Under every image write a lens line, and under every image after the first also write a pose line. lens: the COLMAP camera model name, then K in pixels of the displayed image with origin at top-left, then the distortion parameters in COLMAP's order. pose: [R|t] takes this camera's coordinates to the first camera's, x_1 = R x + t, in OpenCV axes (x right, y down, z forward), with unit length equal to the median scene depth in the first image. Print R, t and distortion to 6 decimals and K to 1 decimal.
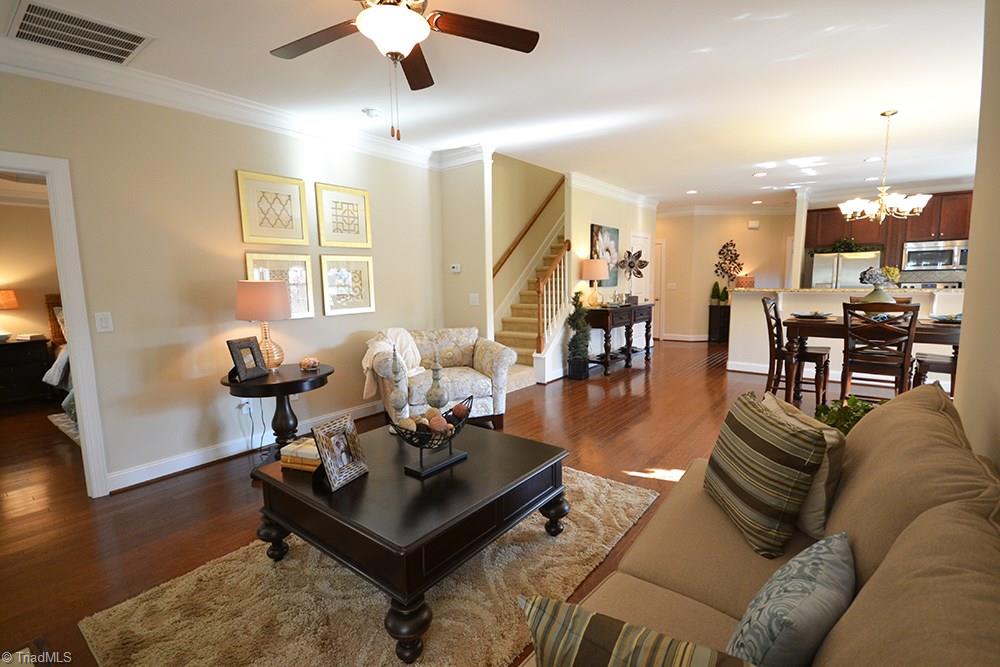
lens RADIAL K [[466.2, 0, 501.3], [0, 466.2, 337.8], [0, 0, 1]] dist [0.007781, -0.000592]
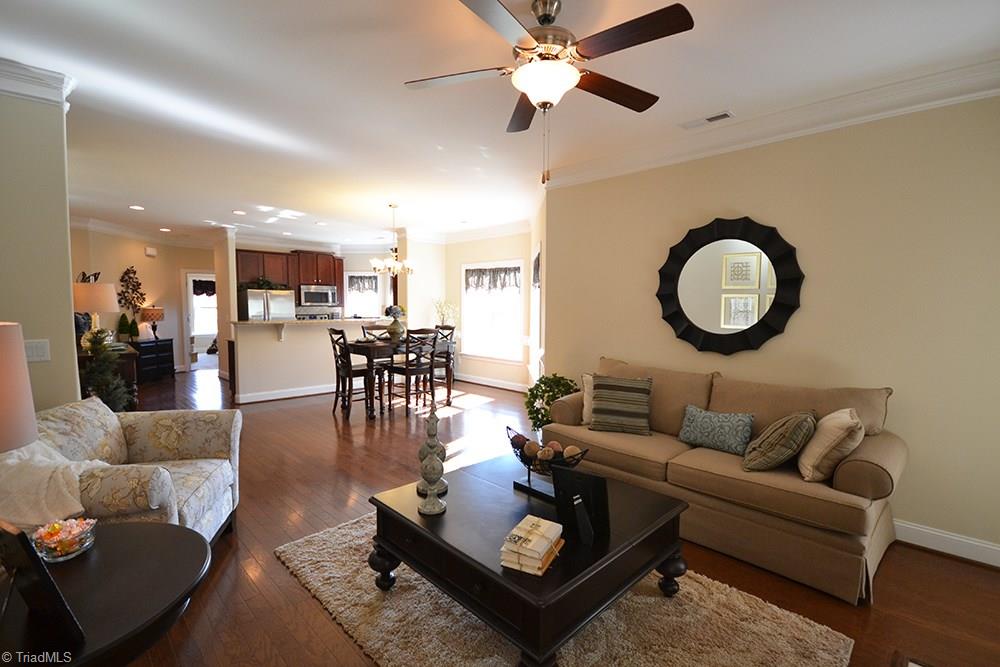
lens RADIAL K [[466.2, 0, 498.9], [0, 466.2, 340.9], [0, 0, 1]] dist [0.007781, -0.000592]
pose [[0.137755, -0.057091, 0.988820, -0.287468], [0.114082, 0.992608, 0.041417, -0.028689], [-0.983874, 0.107101, 0.143250, 0.214333]]
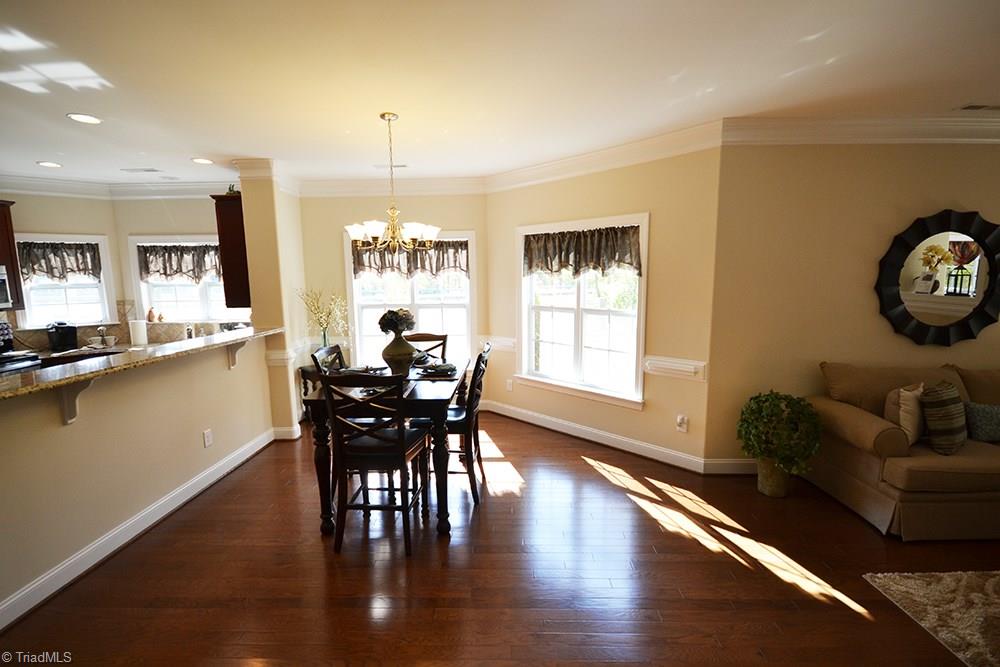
lens RADIAL K [[466.2, 0, 495.5], [0, 466.2, 340.8], [0, 0, 1]] dist [0.007781, -0.000592]
pose [[-0.597410, -0.083054, 0.797624, 0.027350], [0.121658, 0.973724, 0.192511, -0.105775], [-0.792654, 0.212046, -0.571608, 0.611332]]
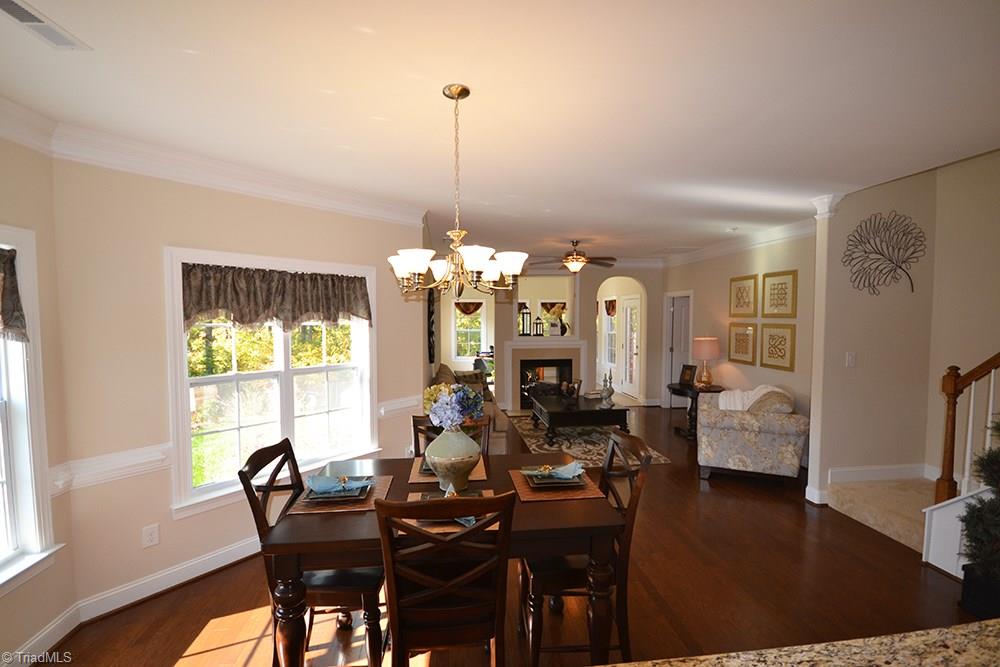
lens RADIAL K [[446.8, 0, 495.8], [0, 446.8, 336.8], [0, 0, 1]] dist [0.007927, -0.002440]
pose [[-0.698402, 0.062382, -0.712981, 0.515753], [-0.065373, 0.986469, 0.150348, -0.126979], [0.712713, 0.151613, -0.684875, 0.621860]]
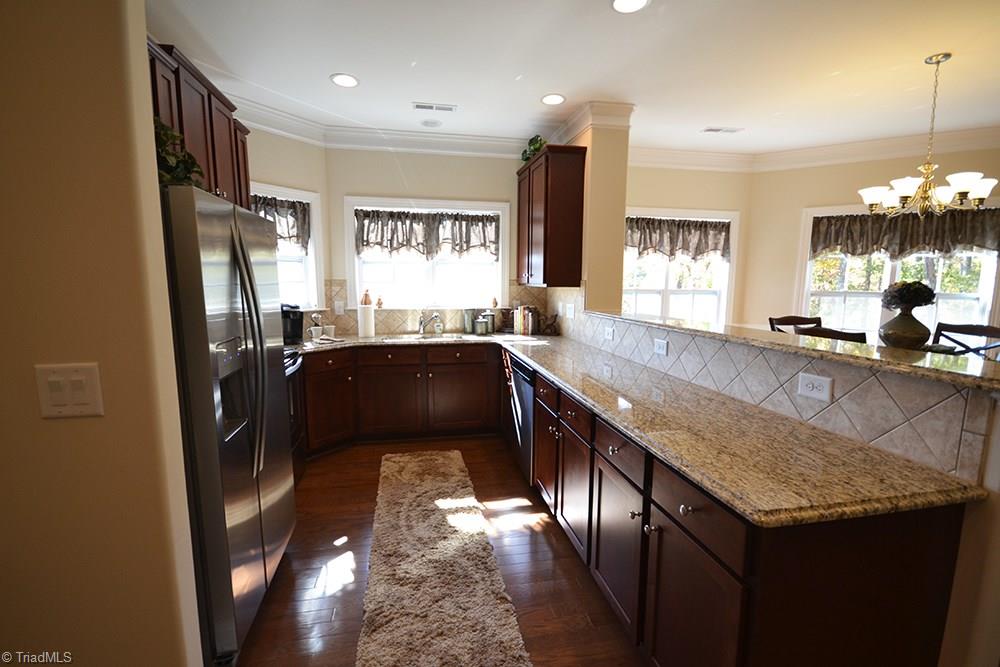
lens RADIAL K [[446.8, 0, 500.7], [0, 446.8, 333.1], [0, 0, 1]] dist [0.007927, -0.002440]
pose [[-0.764968, -0.060764, 0.641196, 0.383716], [0.087397, 0.976538, 0.196811, -0.119386], [-0.638112, 0.206593, -0.741710, 0.864500]]
